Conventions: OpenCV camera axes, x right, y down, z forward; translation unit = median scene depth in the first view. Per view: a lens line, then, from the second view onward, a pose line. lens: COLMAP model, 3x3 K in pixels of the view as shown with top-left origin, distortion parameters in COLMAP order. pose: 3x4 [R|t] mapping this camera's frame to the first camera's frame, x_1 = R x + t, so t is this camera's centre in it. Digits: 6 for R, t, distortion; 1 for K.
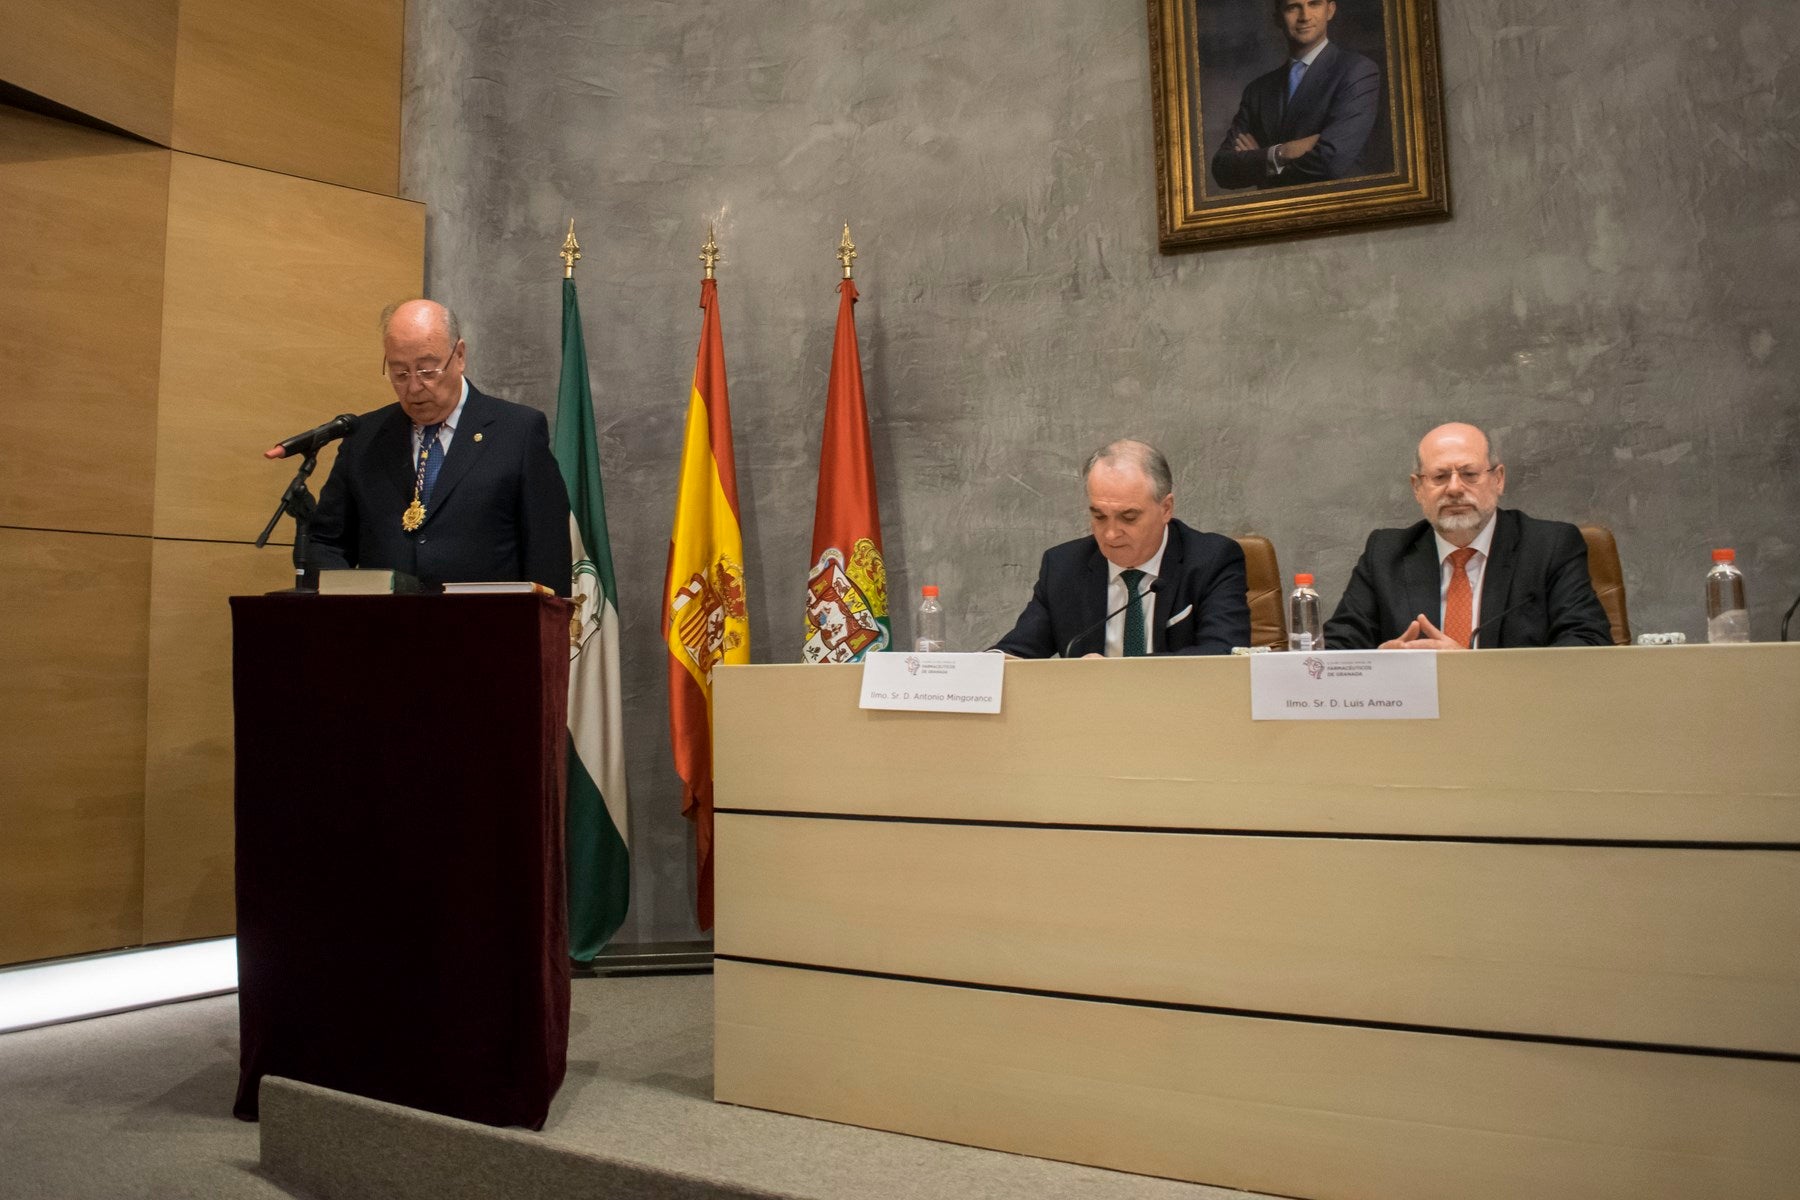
lens RADIAL K [[1703.0, 0, 827.6], [0, 1703.0, 471.6], [0, 0, 1]] dist [-0.098283, 0.011031]
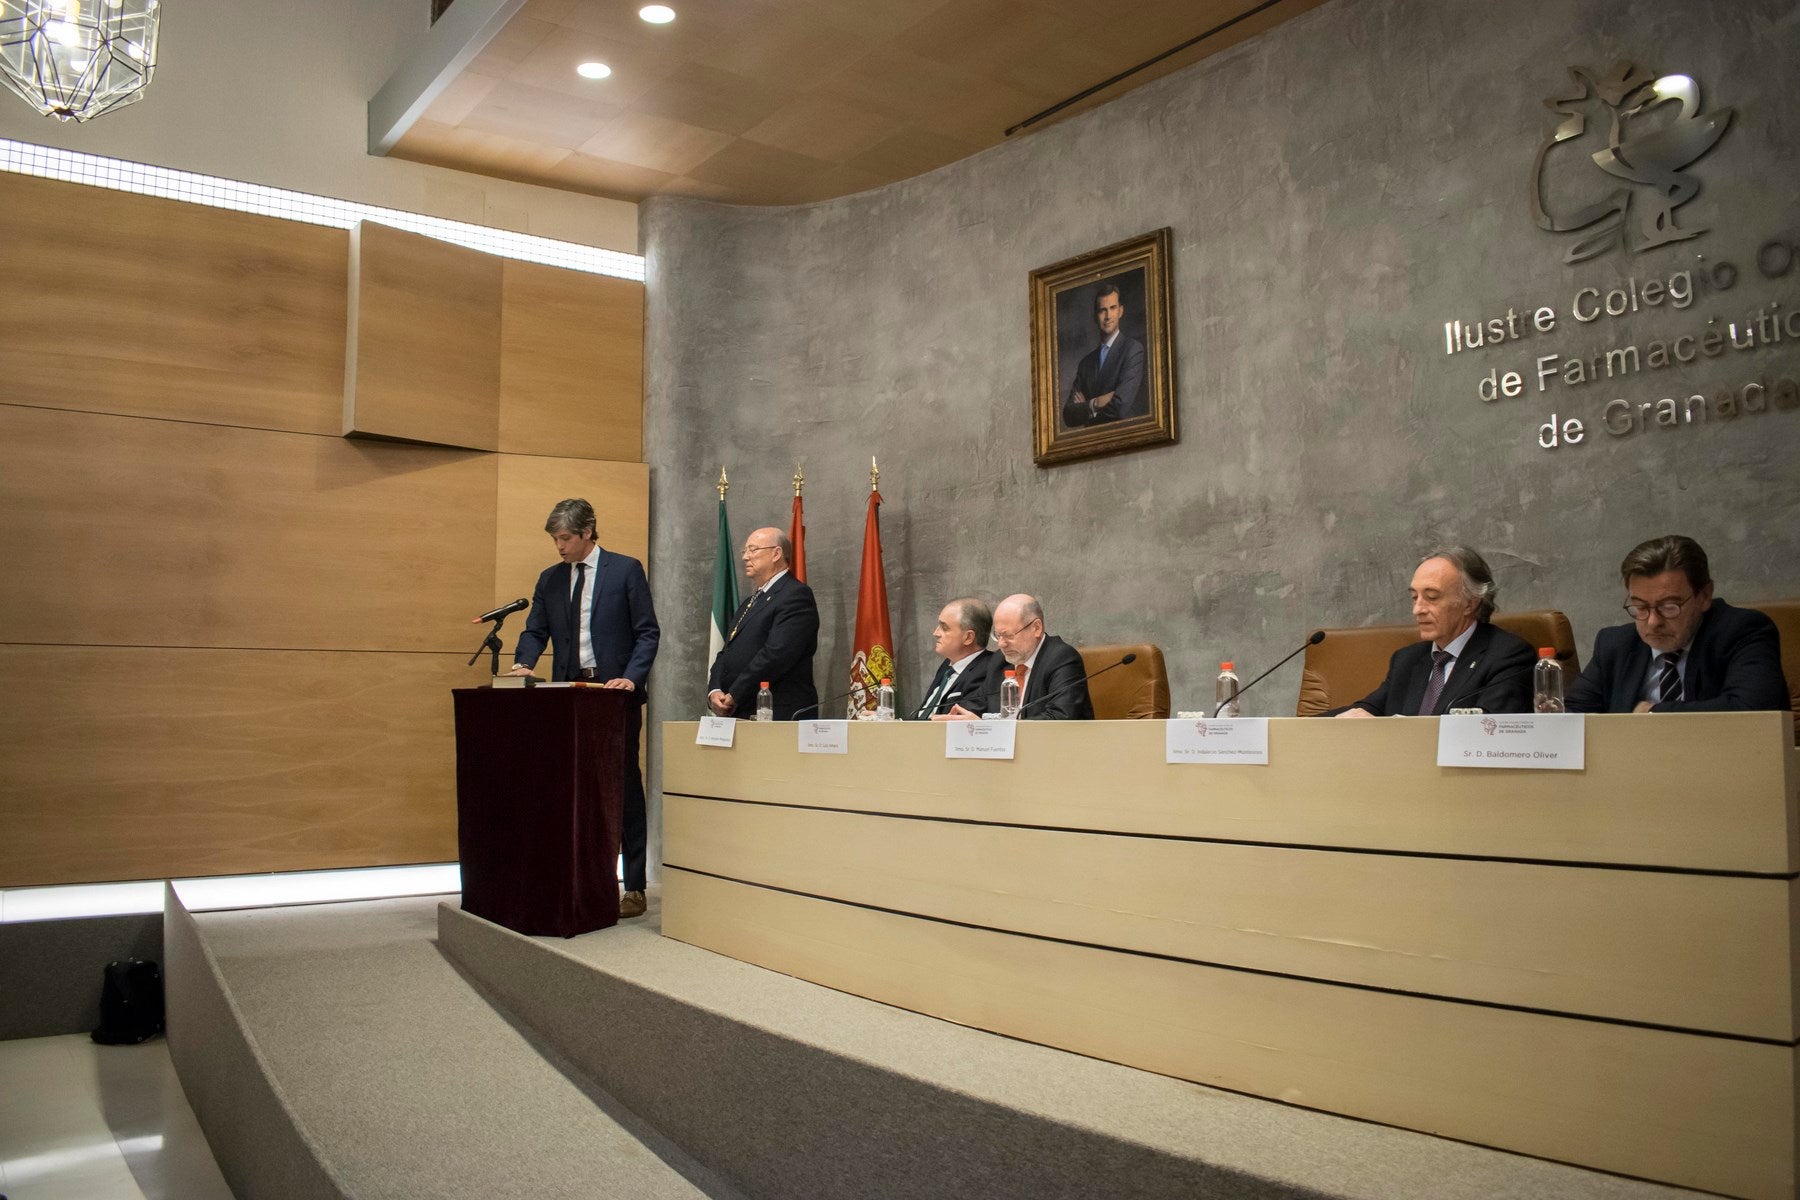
lens RADIAL K [[1404.5, 0, 900.0], [0, 1404.5, 600.0], [0, 0, 1]] dist [-0.096255, 0.015669]
pose [[0.933932, -0.024496, -0.356610, 0.552723], [0.038112, 0.998786, 0.031205, -0.049881], [0.355413, -0.042734, 0.933732, -0.311559]]
